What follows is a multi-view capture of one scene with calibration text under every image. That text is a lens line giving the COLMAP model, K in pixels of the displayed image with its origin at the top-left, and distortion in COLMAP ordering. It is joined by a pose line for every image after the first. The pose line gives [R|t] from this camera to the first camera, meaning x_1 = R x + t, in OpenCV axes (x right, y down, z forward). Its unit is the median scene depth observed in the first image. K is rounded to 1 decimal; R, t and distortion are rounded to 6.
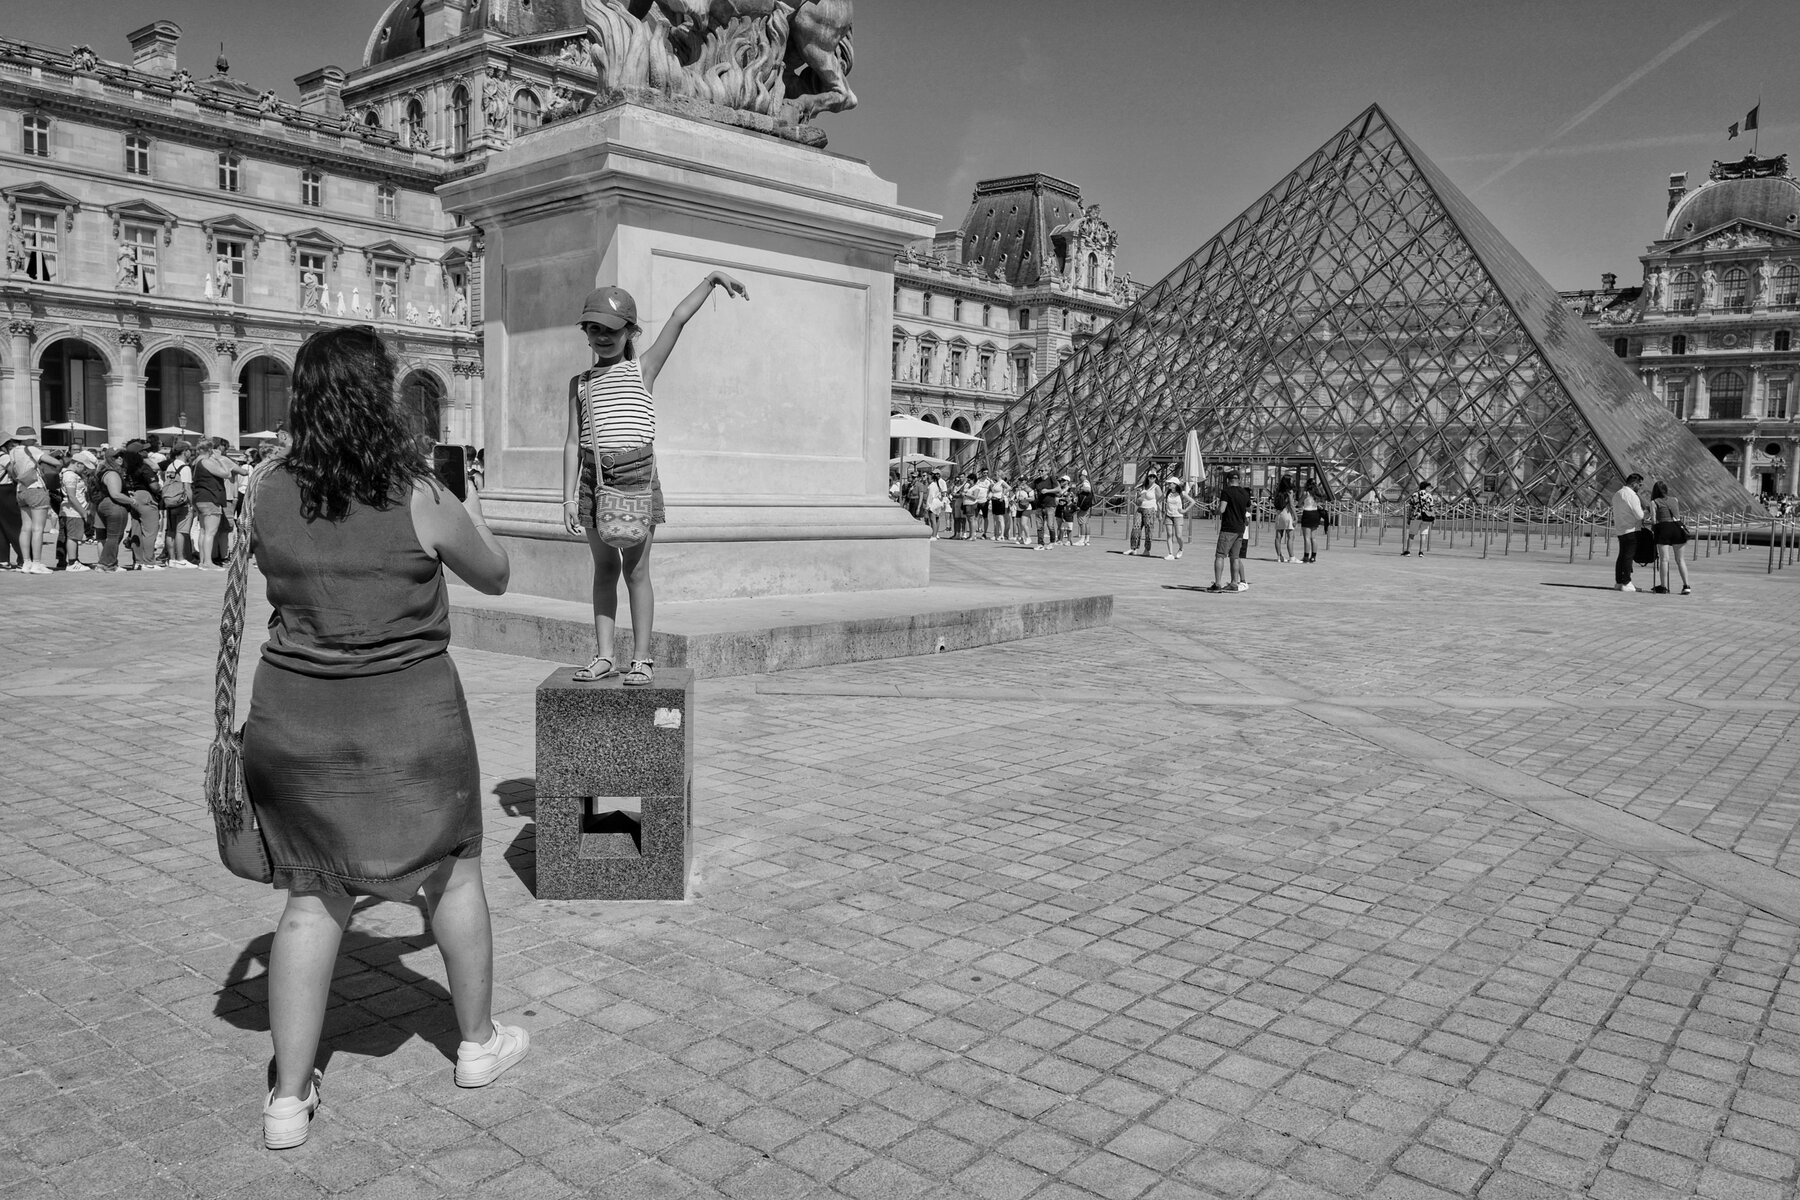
lens RADIAL K [[1295.5, 0, 899.6], [0, 1295.5, 591.1], [0, 0, 1]] dist [-0.006456, 0.013070]
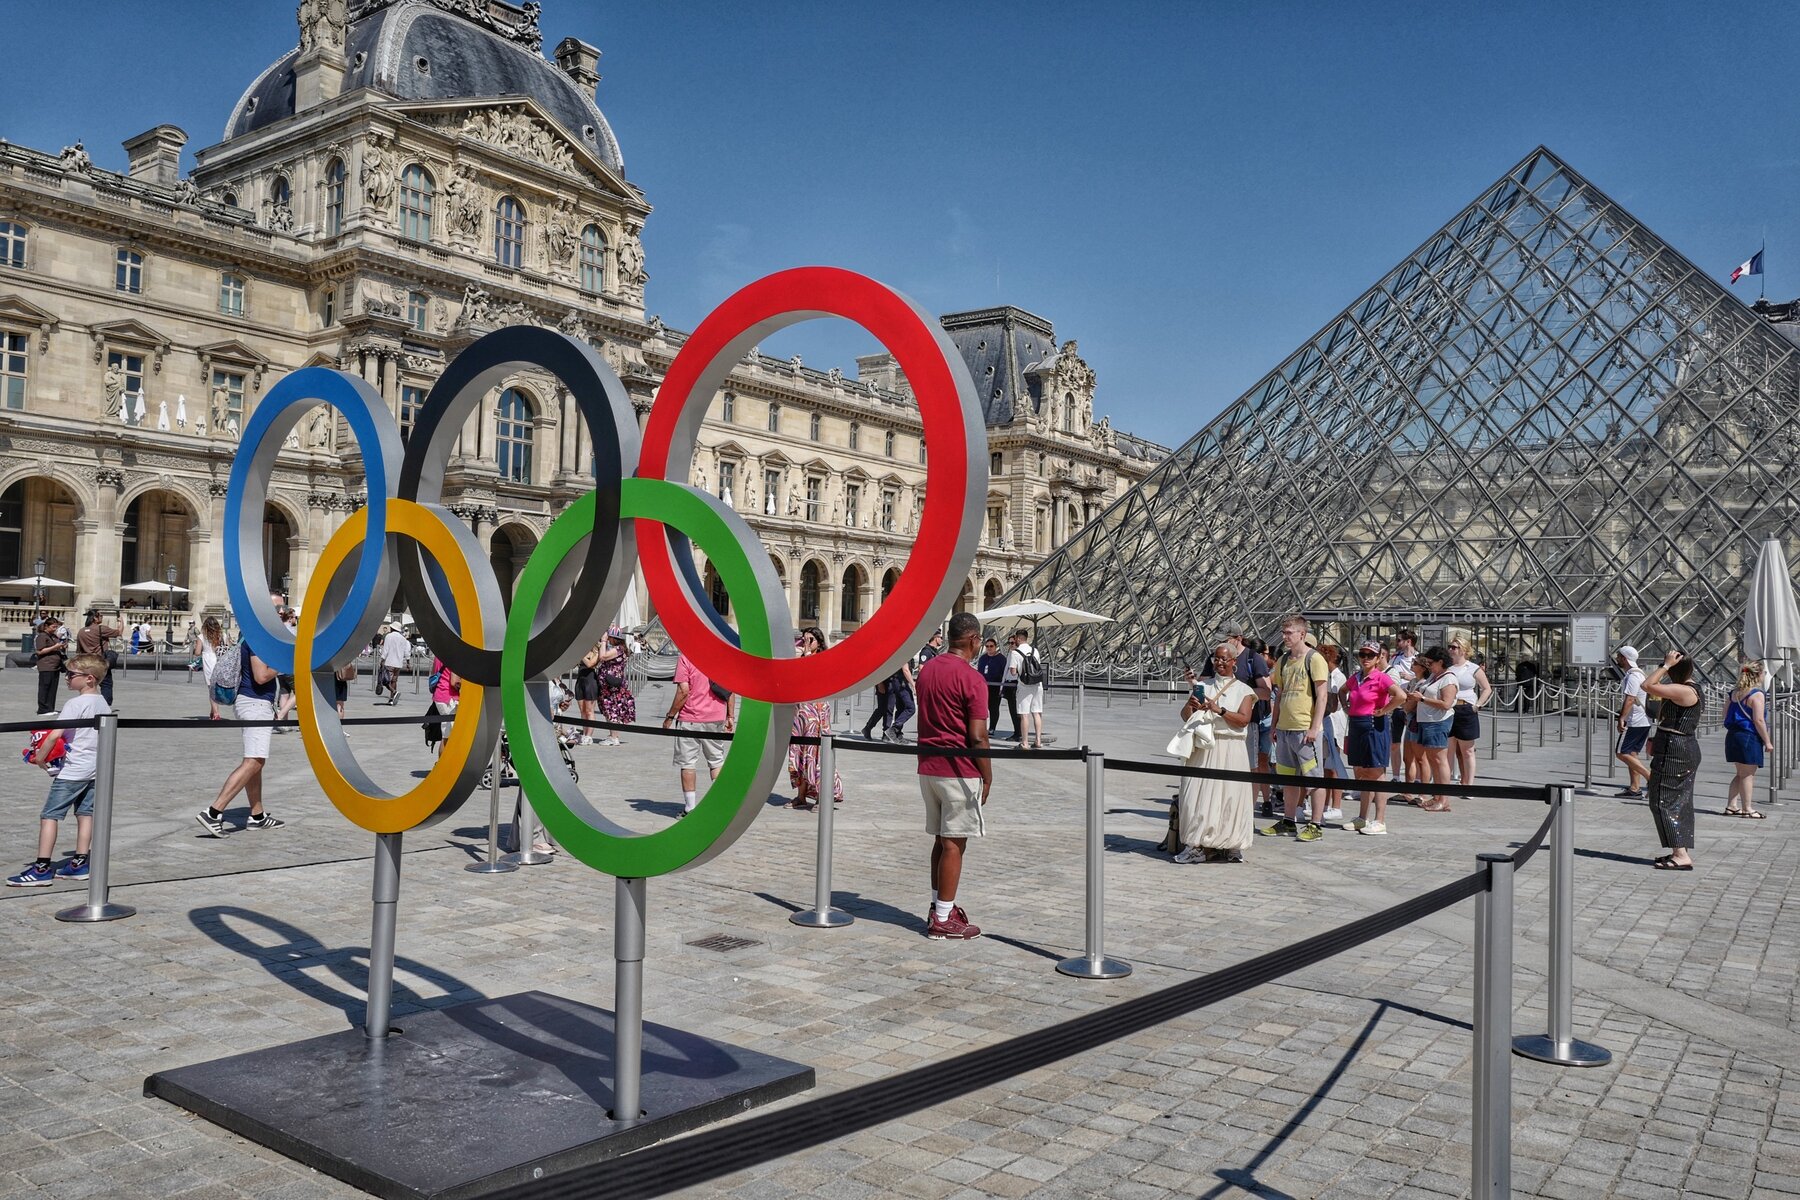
lens RADIAL K [[1295.5, 0, 897.0], [0, 1295.5, 610.1], [0, 0, 1]] dist [-0.006456, 0.013070]
pose [[0.998611, 0.005237, 0.052422, -0.028951], [0.000515, 0.994029, -0.109117, -0.019735], [-0.052680, 0.108993, 0.992646, 0.205591]]
